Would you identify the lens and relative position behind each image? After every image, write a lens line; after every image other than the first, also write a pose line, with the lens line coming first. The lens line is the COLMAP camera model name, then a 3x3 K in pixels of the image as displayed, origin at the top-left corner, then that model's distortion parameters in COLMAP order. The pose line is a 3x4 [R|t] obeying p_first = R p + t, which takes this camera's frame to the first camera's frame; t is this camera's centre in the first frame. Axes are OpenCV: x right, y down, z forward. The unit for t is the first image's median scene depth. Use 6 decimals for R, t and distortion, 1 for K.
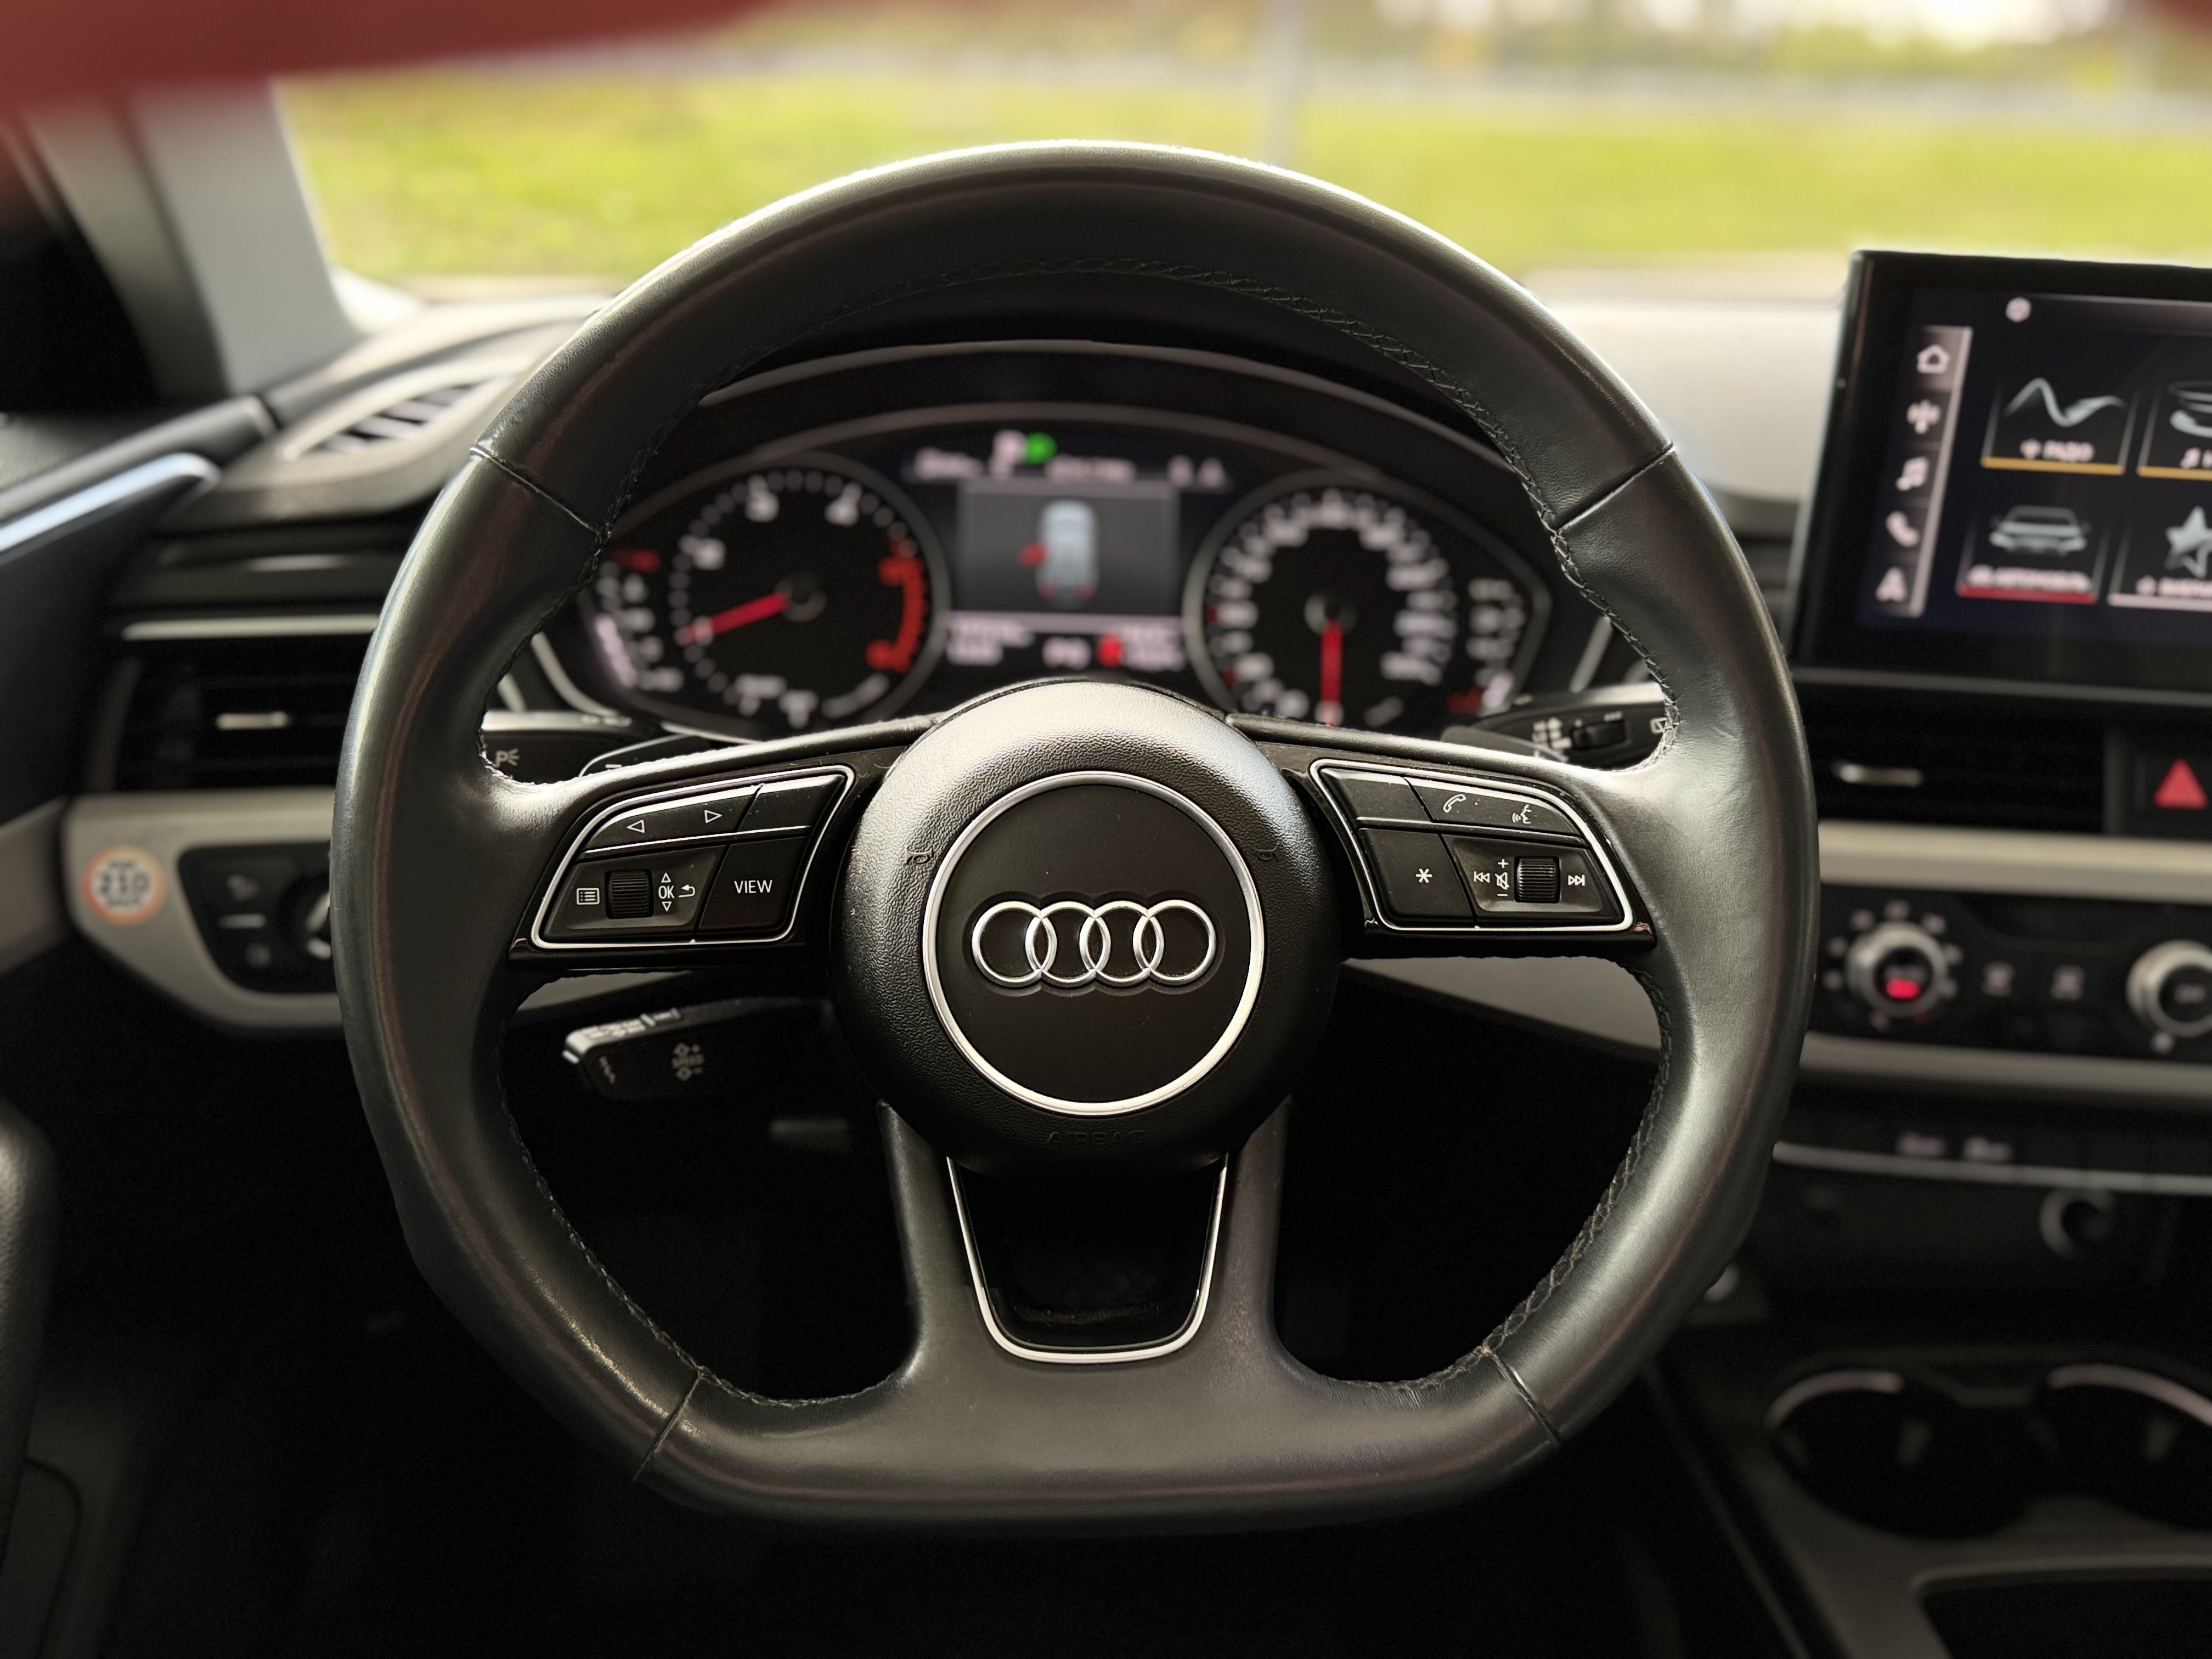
lens RADIAL K [[1857.0, 0, 1096.6], [0, 1857.0, 832.6], [0, 0, 1]] dist [0.022533, -0.063523]
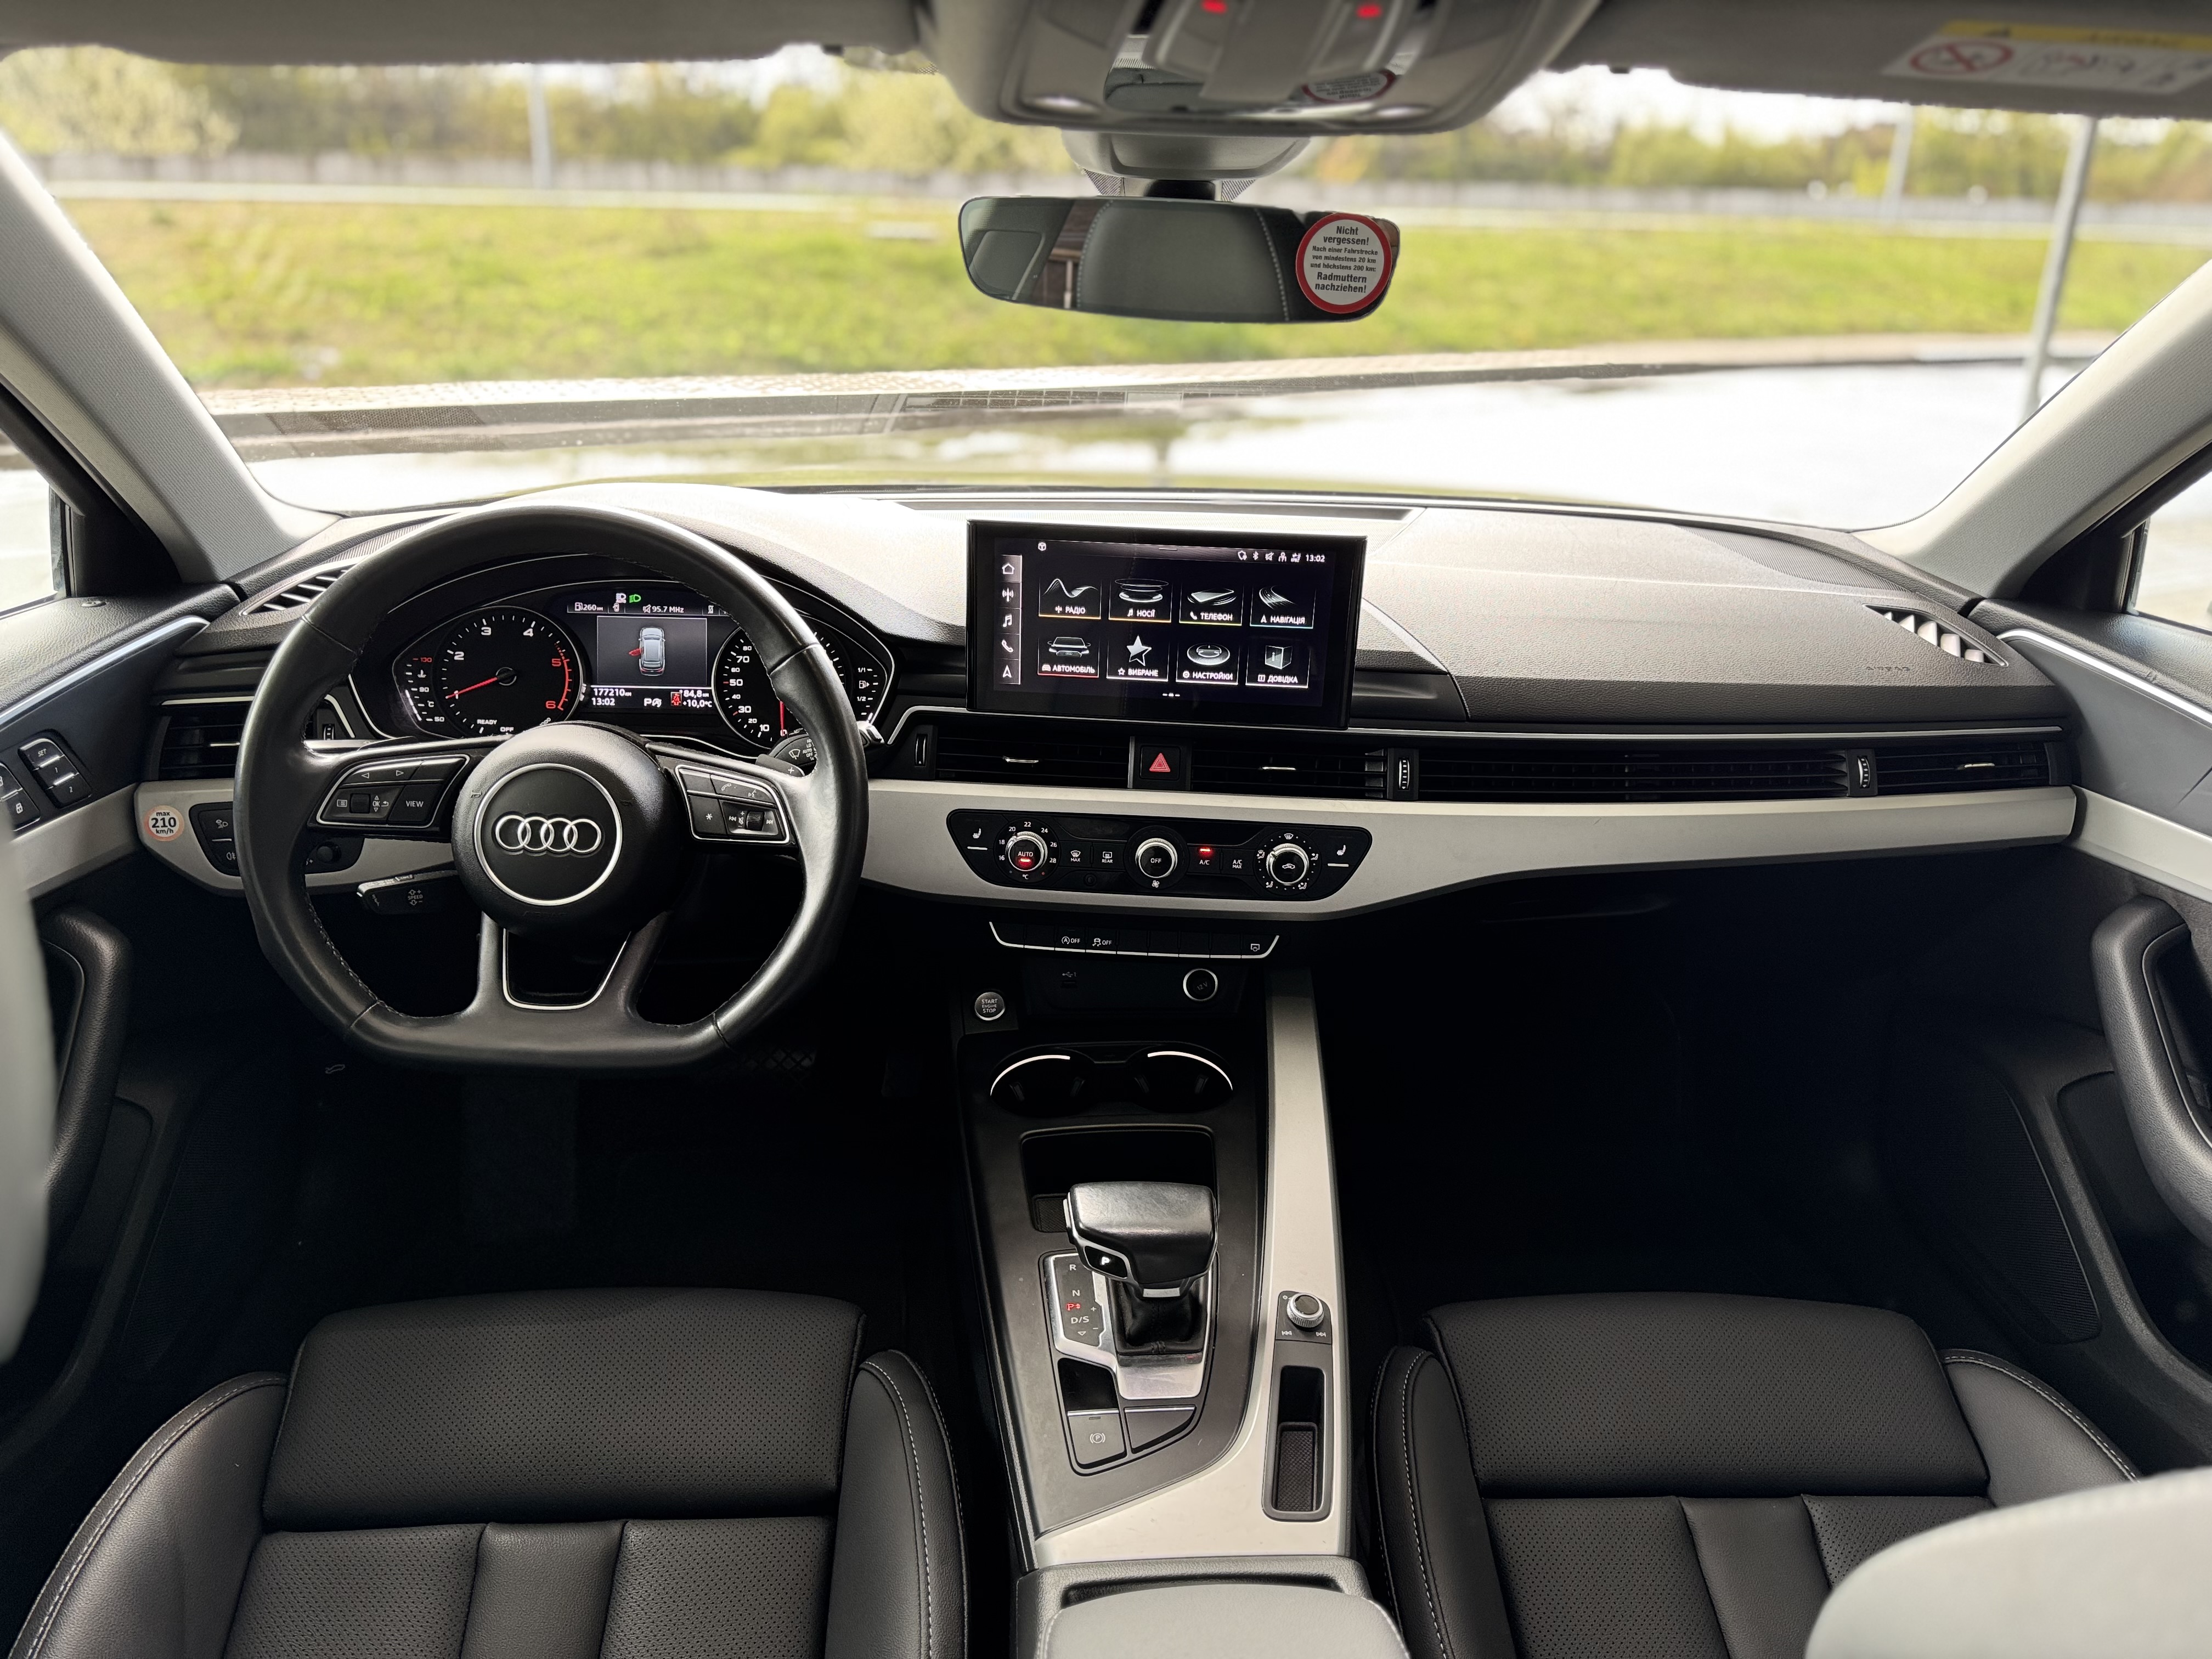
lens RADIAL K [[1497.7, 0, 1130.9], [0, 1497.7, 828.6], [0, 0, 1]] dist [-0.004366, -0.030355]
pose [[0.998738, -0.014180, 0.048177, 0.481279], [0.013077, 0.999647, 0.023118, 0.009337], [-0.048488, -0.022459, 0.998571, -0.723194]]
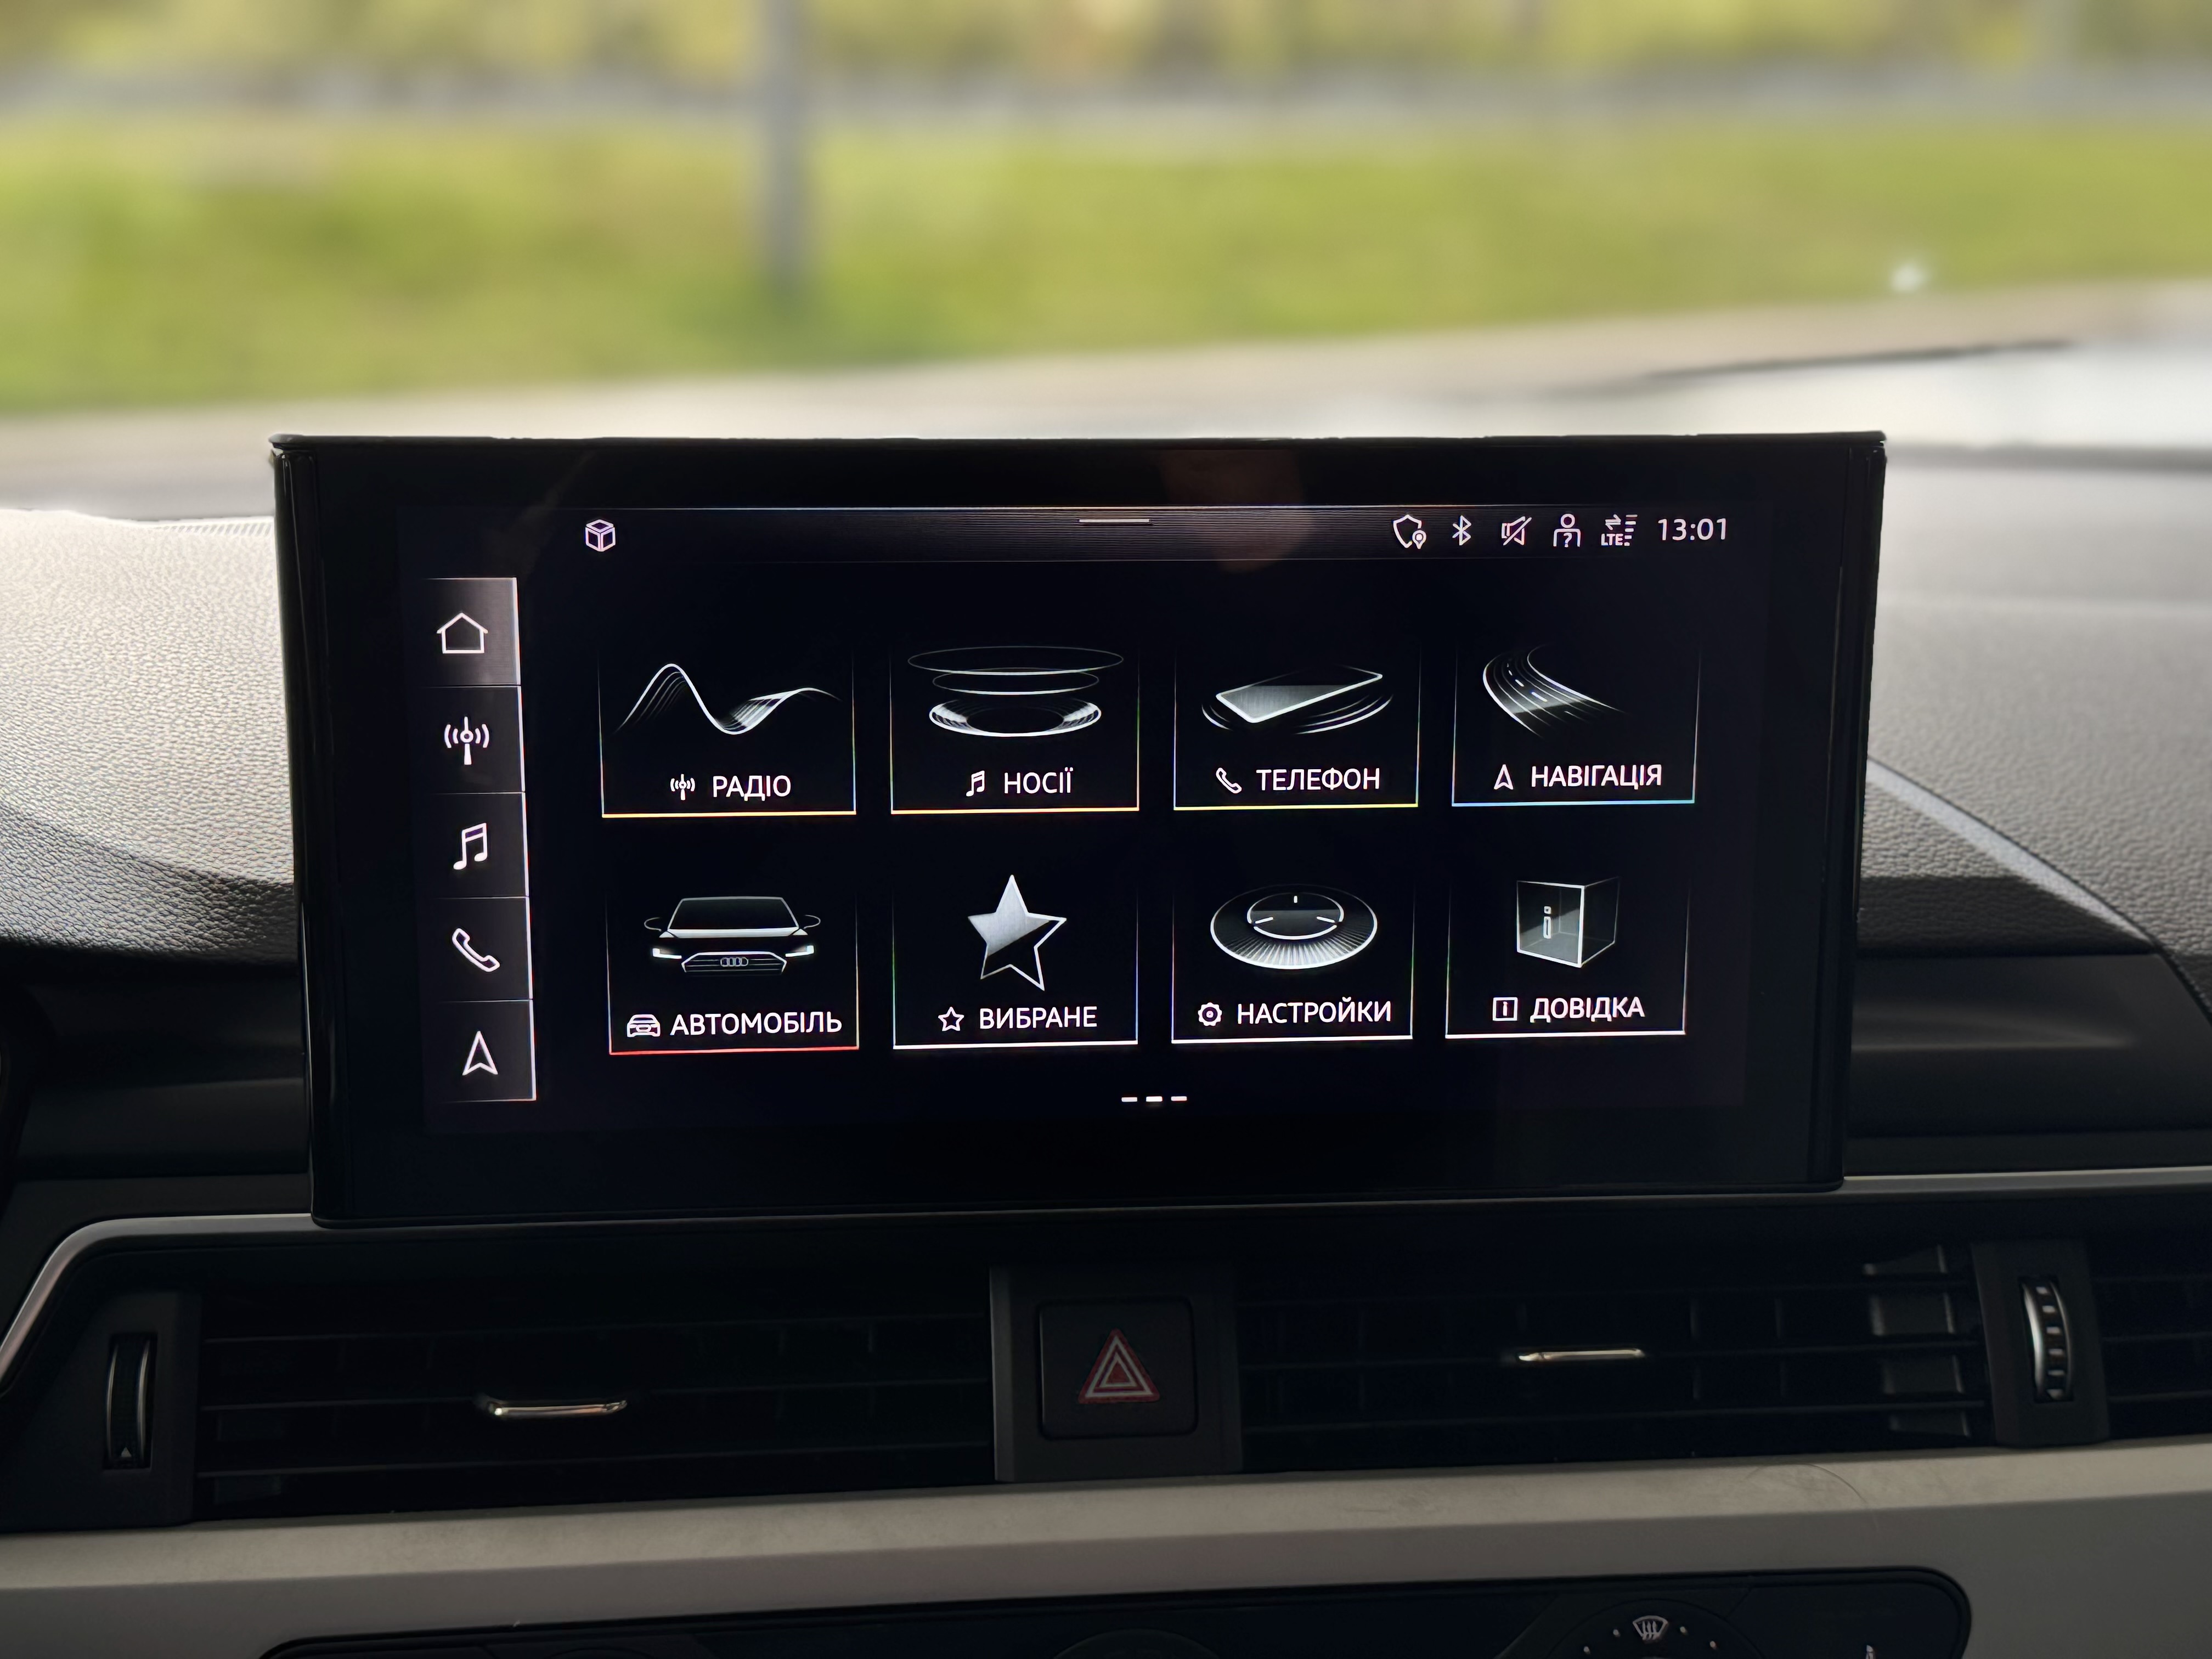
lens RADIAL K [[2929.7, 0, 1165.0], [0, 2929.7, 804.1], [0, 0, 1]] dist [0.119633, 0.000000]
pose [[0.982550, -0.064851, 0.174327, 0.473758], [0.088242, 0.987584, -0.129964, -0.077095], [-0.163734, 0.143079, 0.976073, 0.151876]]
